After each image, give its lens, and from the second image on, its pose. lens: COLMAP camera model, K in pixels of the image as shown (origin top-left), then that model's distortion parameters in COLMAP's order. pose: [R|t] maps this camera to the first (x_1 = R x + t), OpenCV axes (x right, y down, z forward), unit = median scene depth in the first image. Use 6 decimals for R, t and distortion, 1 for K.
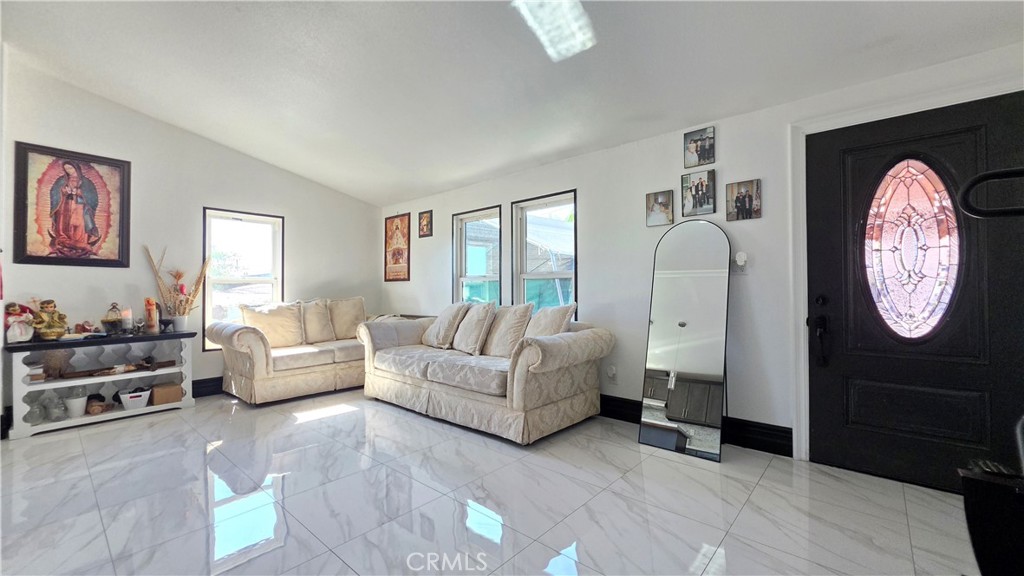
lens RADIAL K [[413.7, 0, 511.3], [0, 413.7, 285.5], [0, 0, 1]] dist [-0.000732, -0.000026]
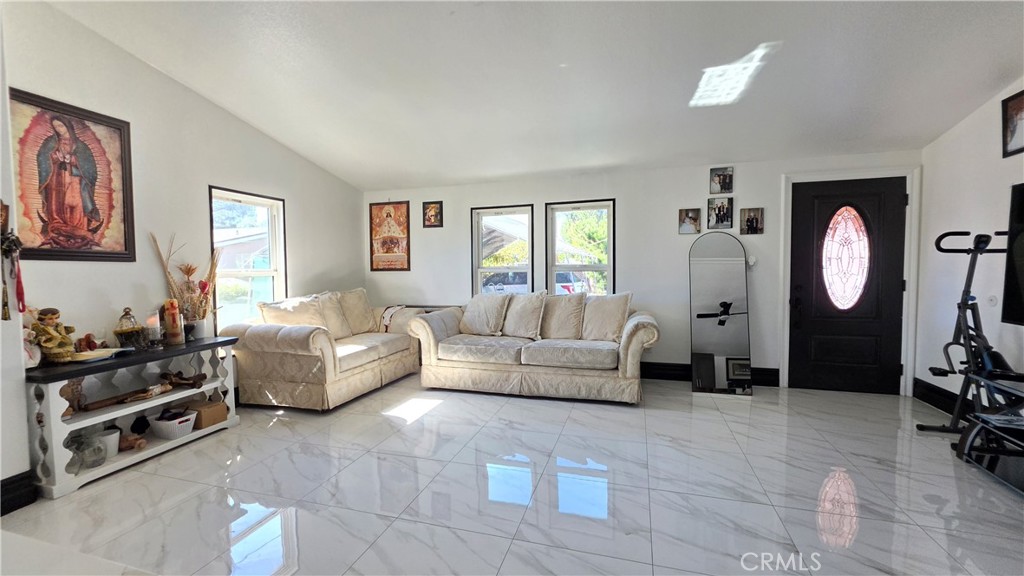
lens RADIAL K [[413.7, 0, 511.3], [0, 413.7, 285.5], [0, 0, 1]] dist [-0.000732, -0.000026]
pose [[0.909277, -0.022628, 0.415576, -0.645173], [0.000926, 0.998628, 0.052349, -0.040919], [-0.416190, -0.047215, 0.908051, 0.000414]]
